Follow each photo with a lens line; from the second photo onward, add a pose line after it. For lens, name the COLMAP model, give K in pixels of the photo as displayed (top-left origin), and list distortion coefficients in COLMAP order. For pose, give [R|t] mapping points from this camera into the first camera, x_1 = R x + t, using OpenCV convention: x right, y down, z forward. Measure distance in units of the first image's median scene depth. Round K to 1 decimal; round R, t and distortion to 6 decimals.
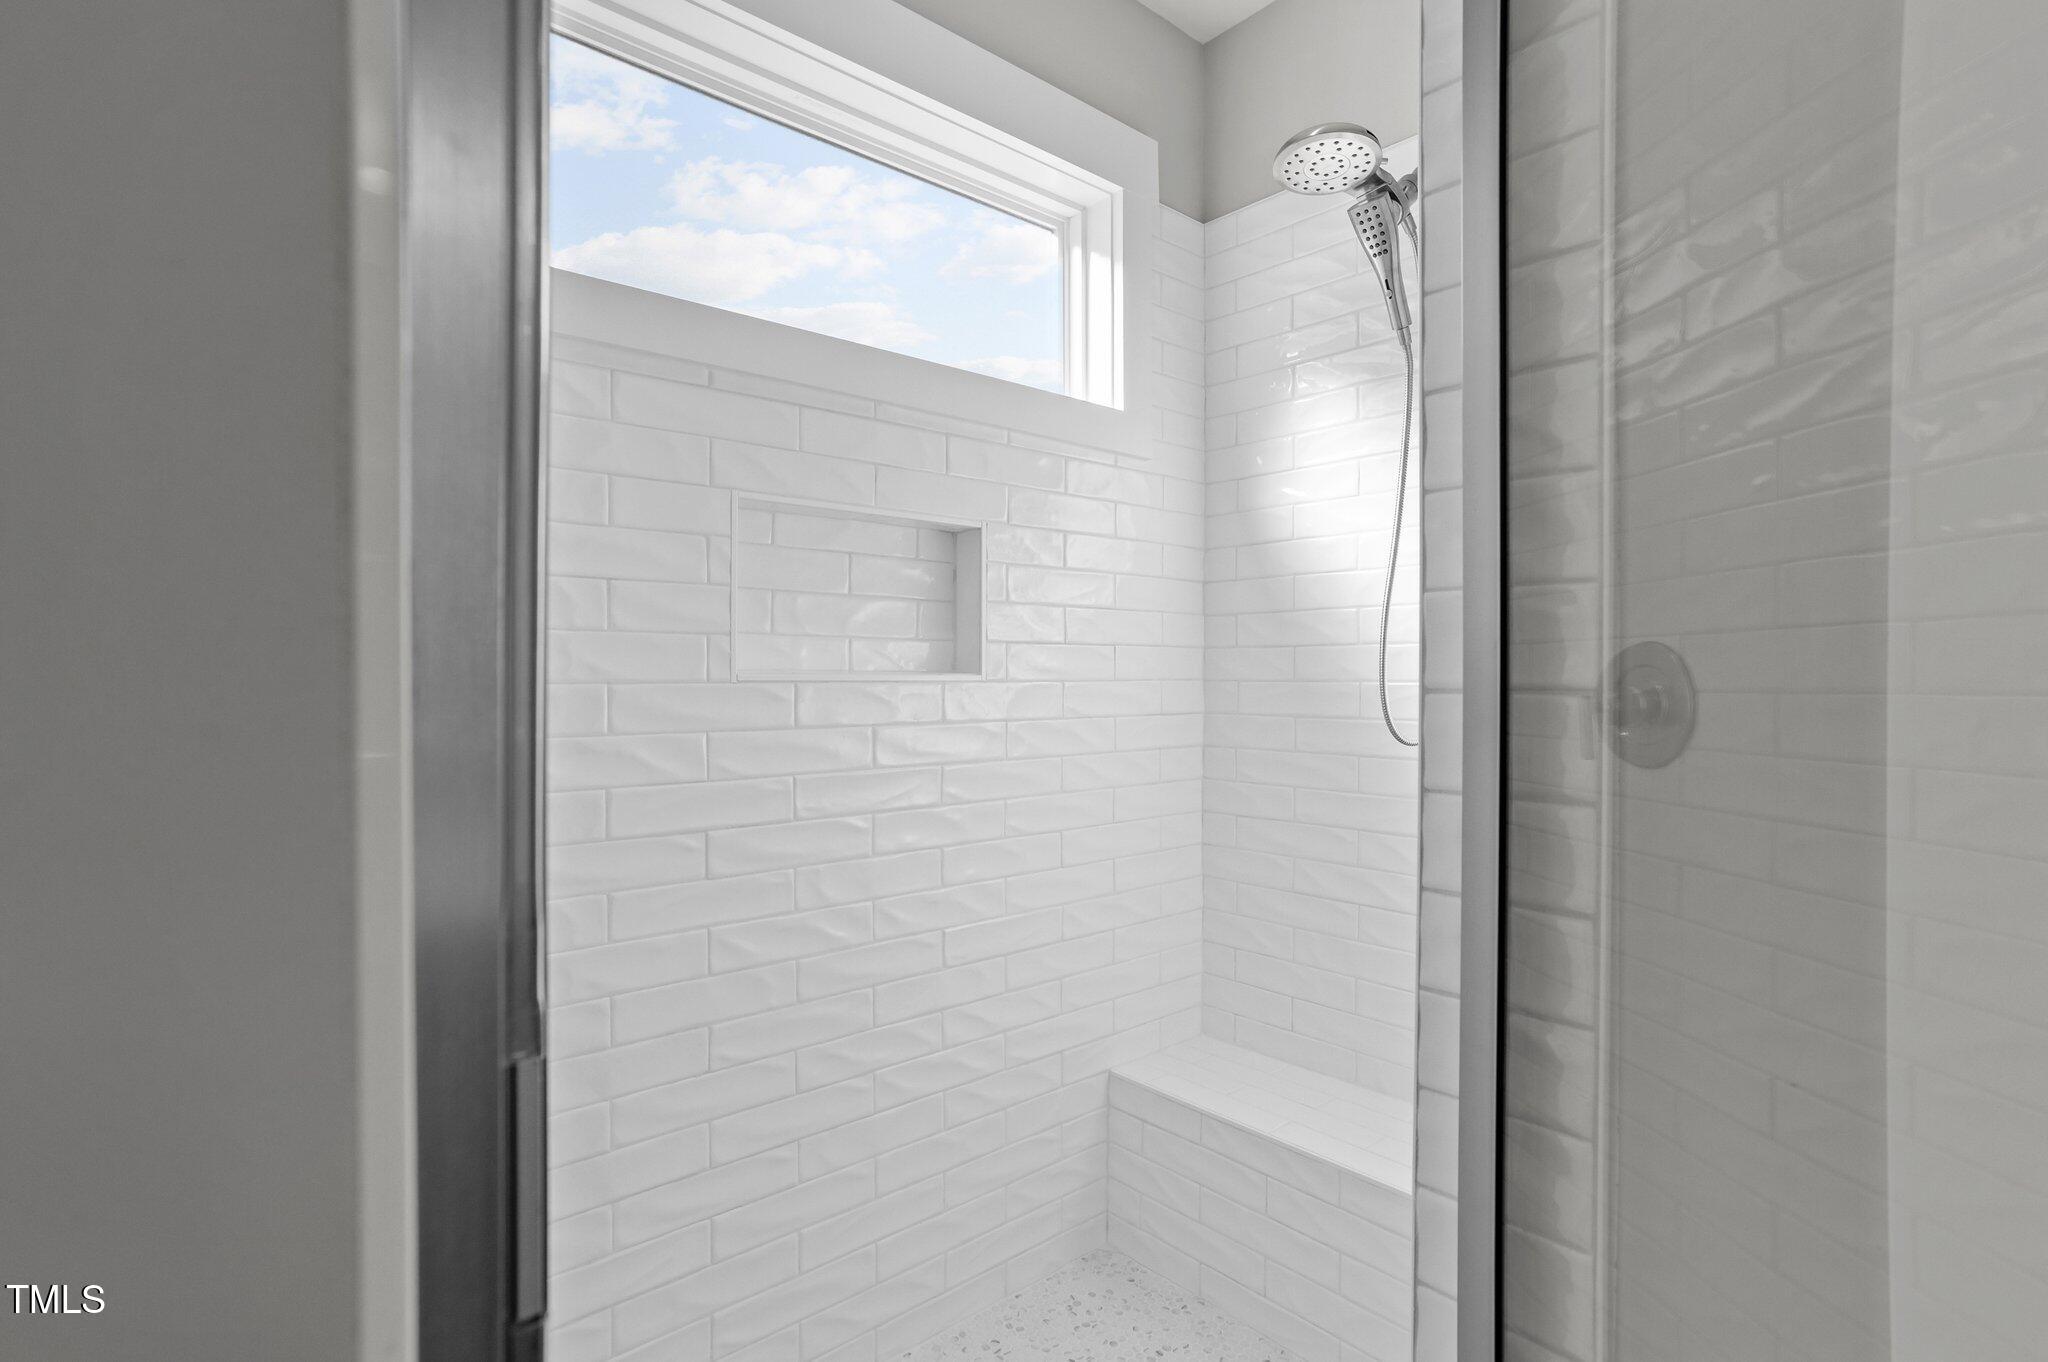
lens RADIAL K [[973.4, 0, 1028.4], [0, 973.4, 675.8], [0, 0, 1]] dist [-0.020659, 0.006482]
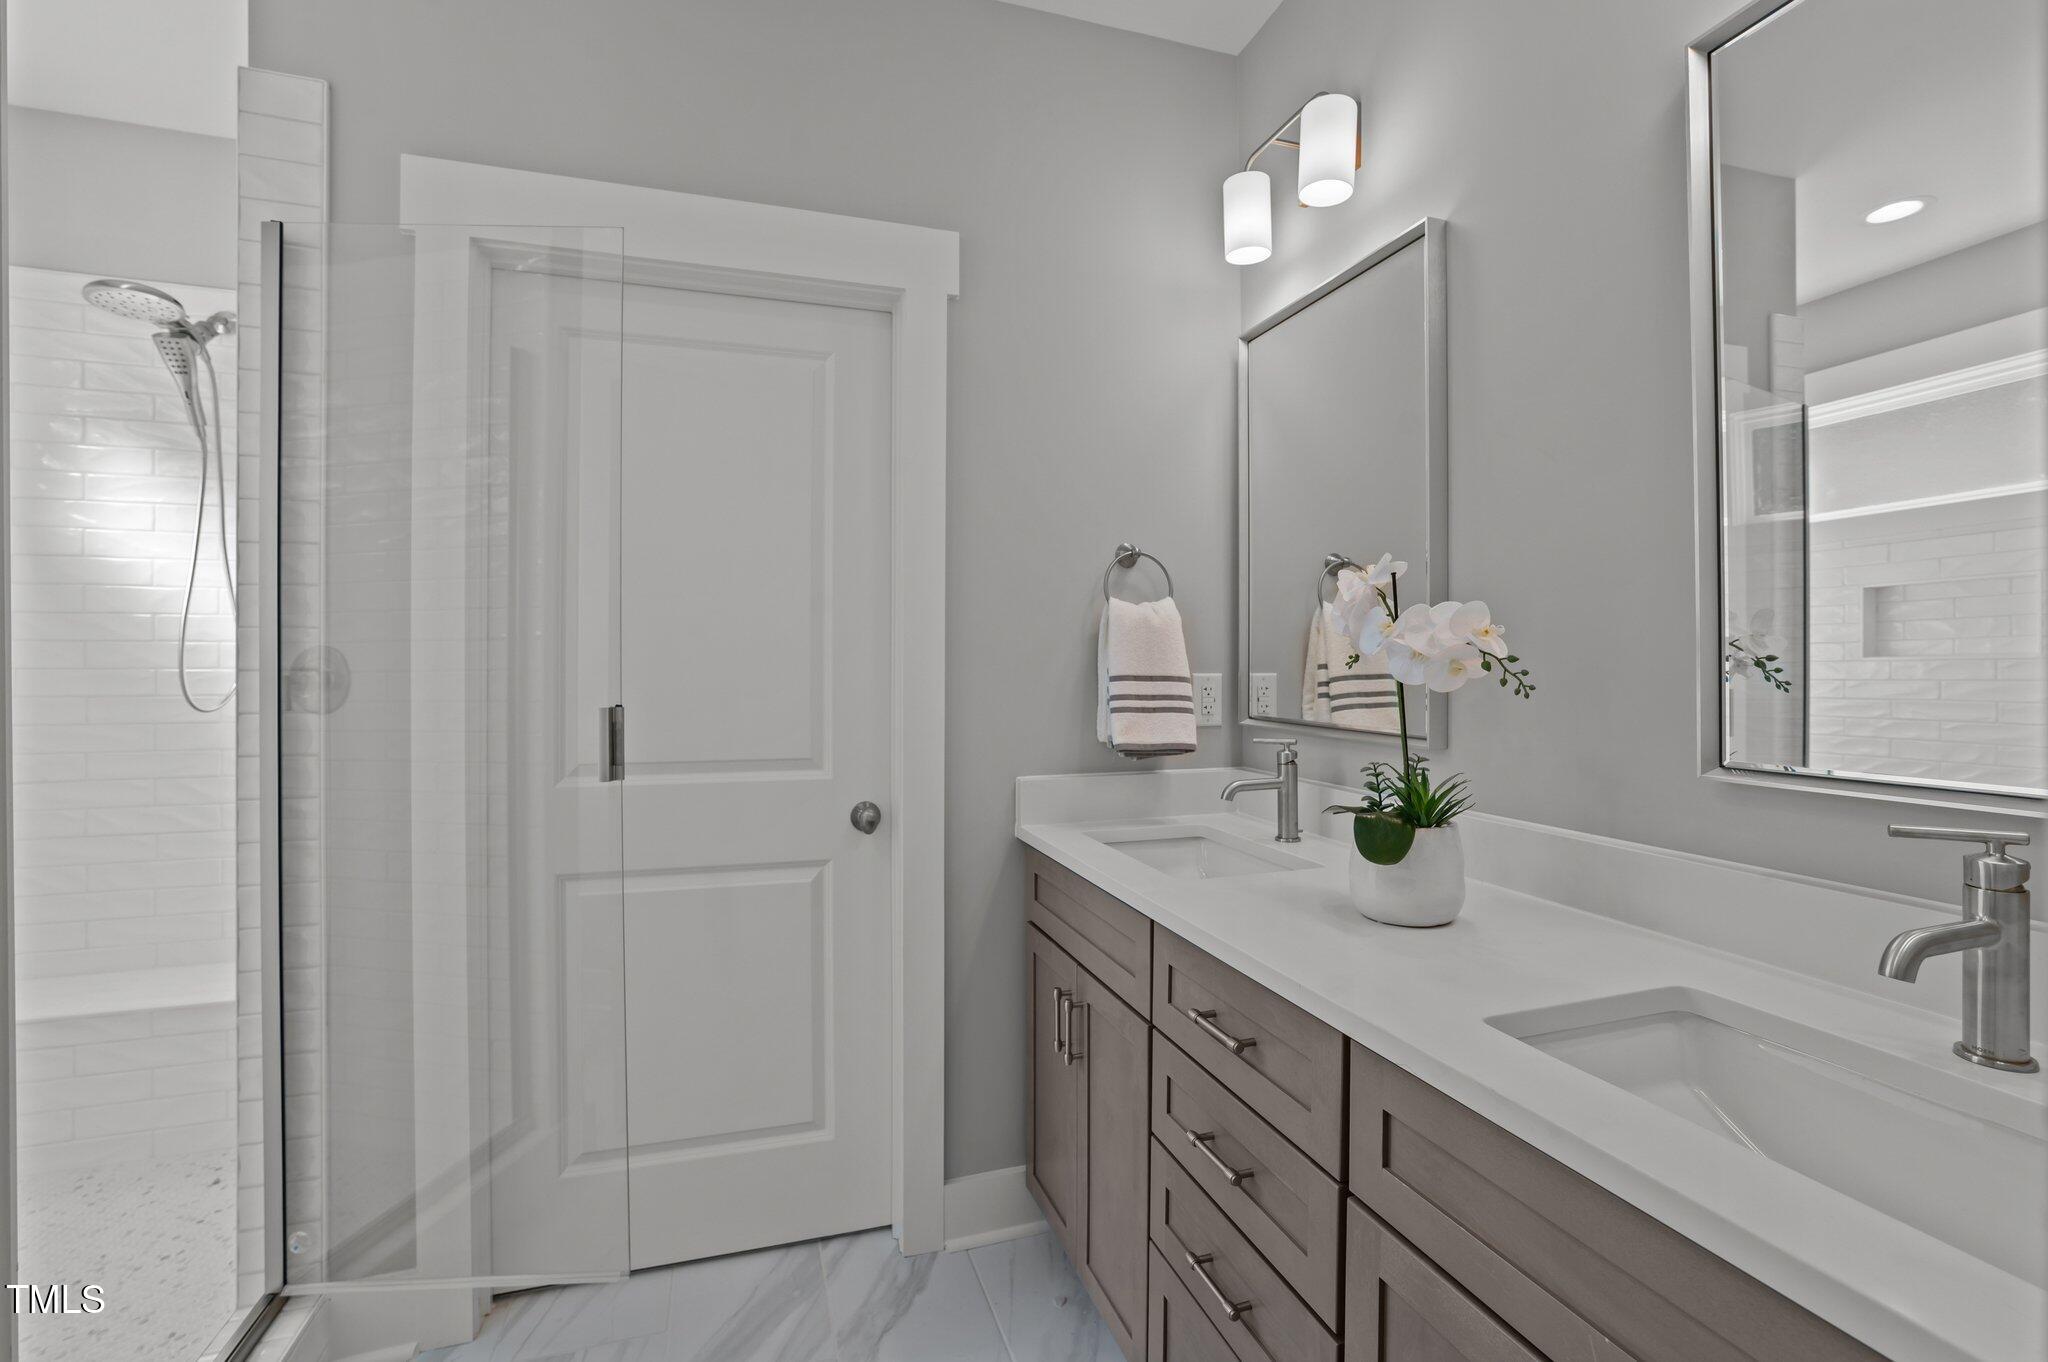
lens RADIAL K [[910.4, 0, 1033.5], [0, 910.4, 668.7], [0, 0, 1]] dist [-0.033150, 0.009726]
pose [[0.401488, -0.005234, 0.915850, -0.350390], [0.001931, 0.999986, 0.004868, 0.001613], [-0.915862, -0.000186, 0.401492, -0.714567]]
